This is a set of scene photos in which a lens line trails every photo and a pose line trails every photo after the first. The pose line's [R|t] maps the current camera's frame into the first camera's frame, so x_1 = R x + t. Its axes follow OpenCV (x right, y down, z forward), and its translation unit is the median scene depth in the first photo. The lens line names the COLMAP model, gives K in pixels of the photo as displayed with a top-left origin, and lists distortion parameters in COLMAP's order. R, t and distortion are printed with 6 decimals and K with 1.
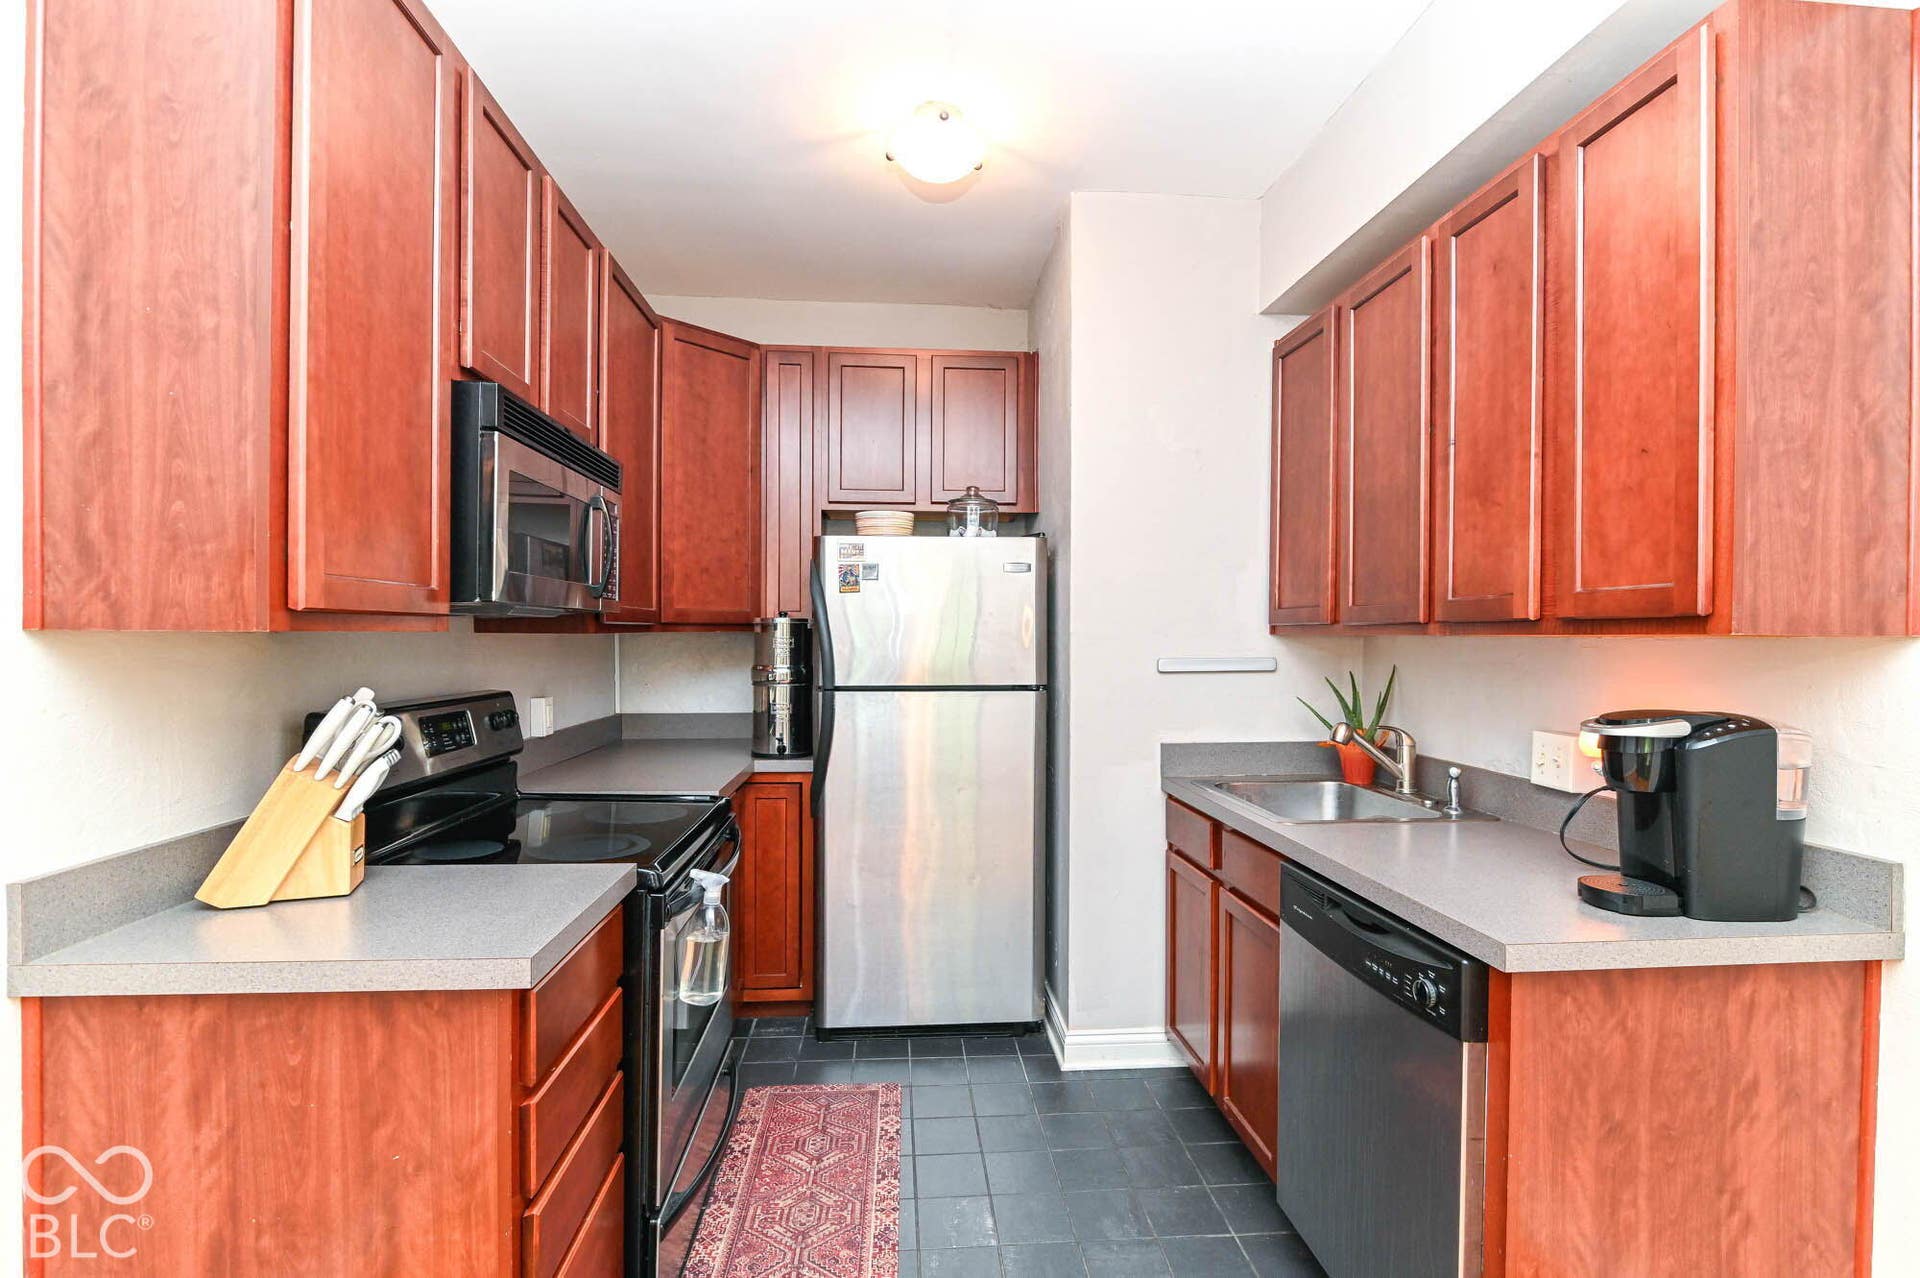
lens RADIAL K [[900.9, 0, 971.2], [0, 900.9, 648.6], [0, 0, 1]] dist [-0.004968, -0.000644]
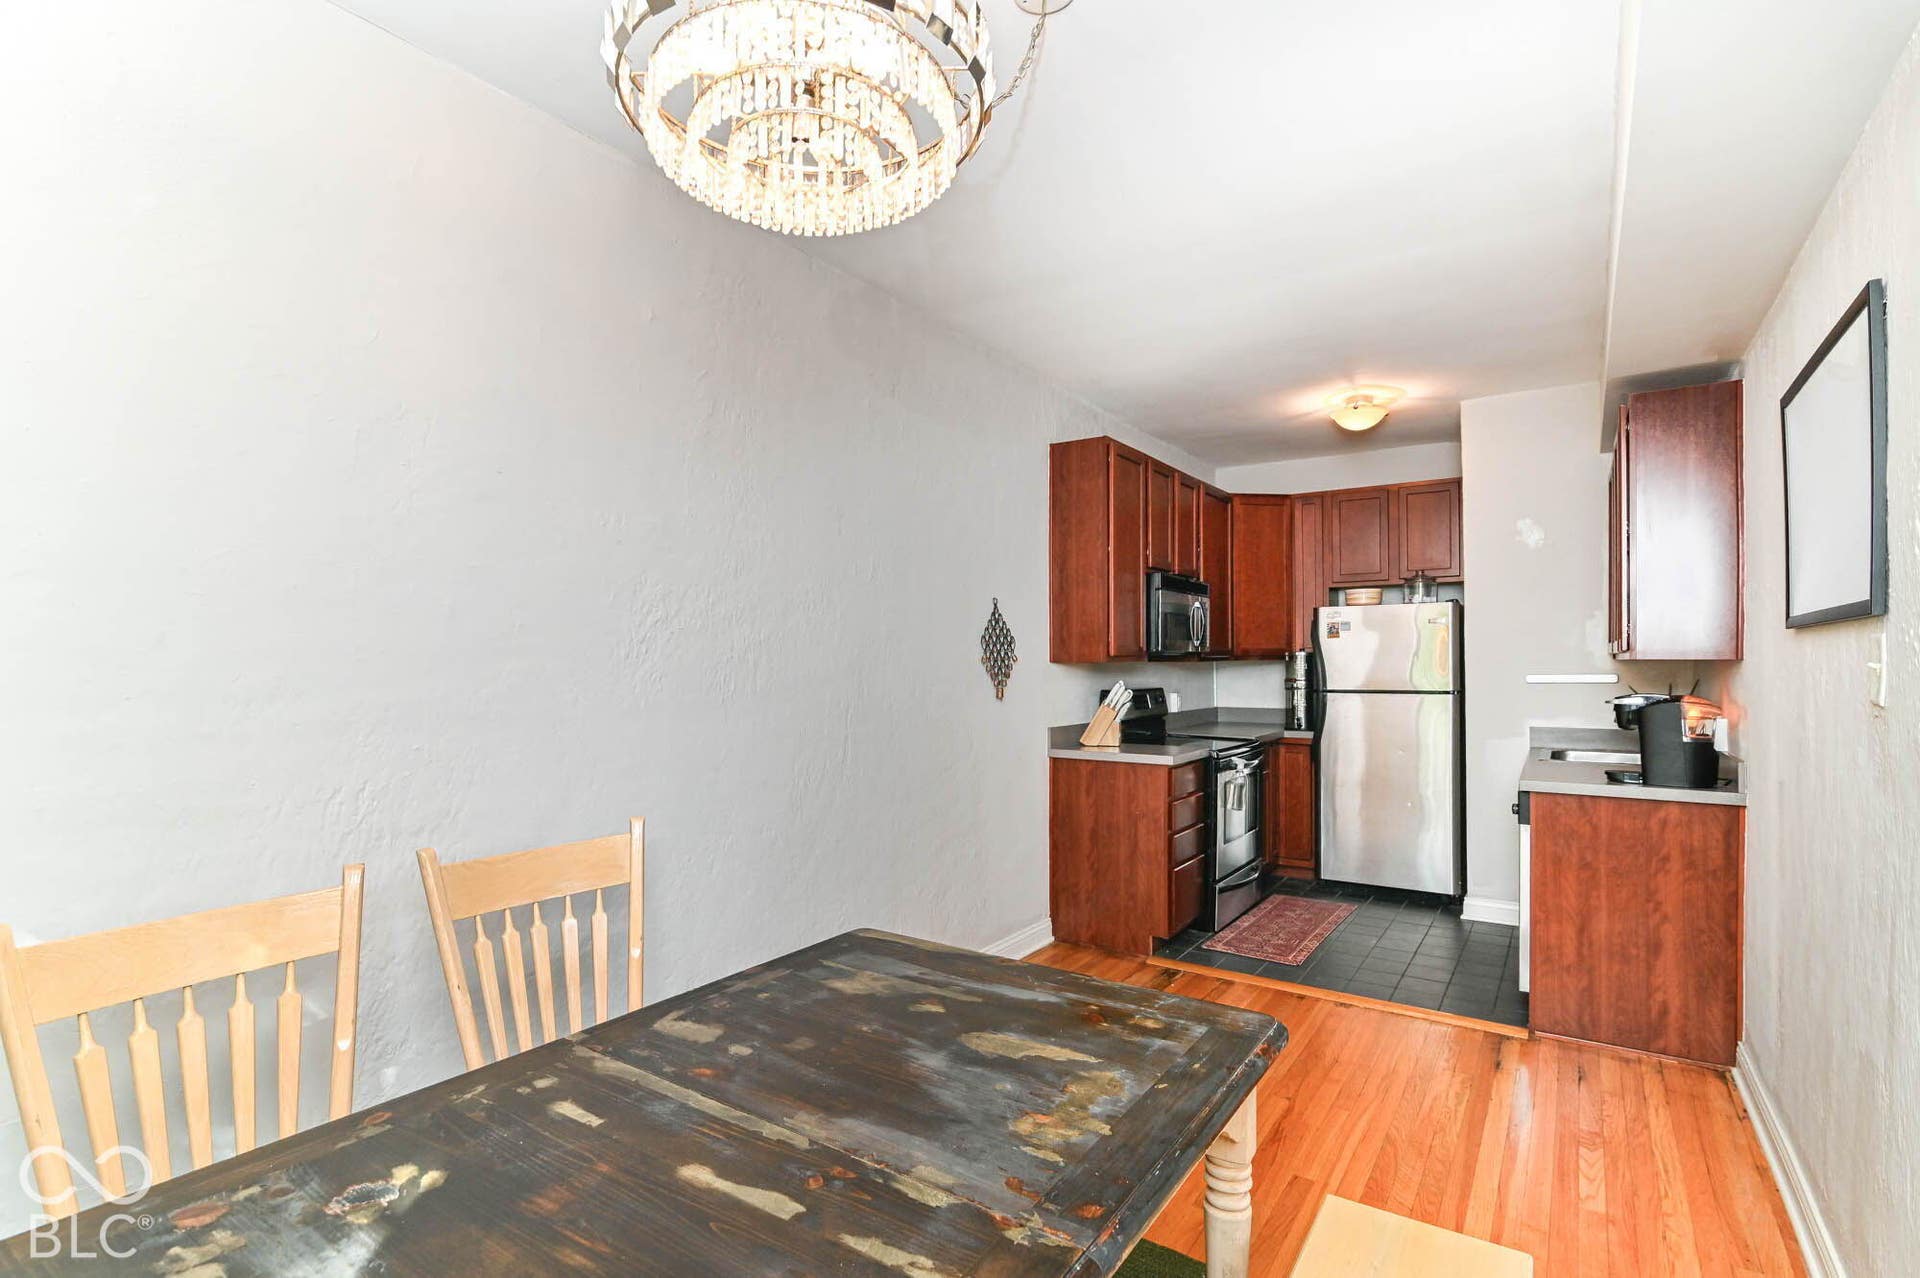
lens RADIAL K [[900.9, 0, 971.2], [0, 900.9, 648.6], [0, 0, 1]] dist [-0.004968, -0.000644]
pose [[0.784570, -0.017190, -0.619802, 0.550162], [-0.001599, 0.999556, -0.029746, 0.017709], [0.620039, 0.024329, 0.784194, -1.148256]]
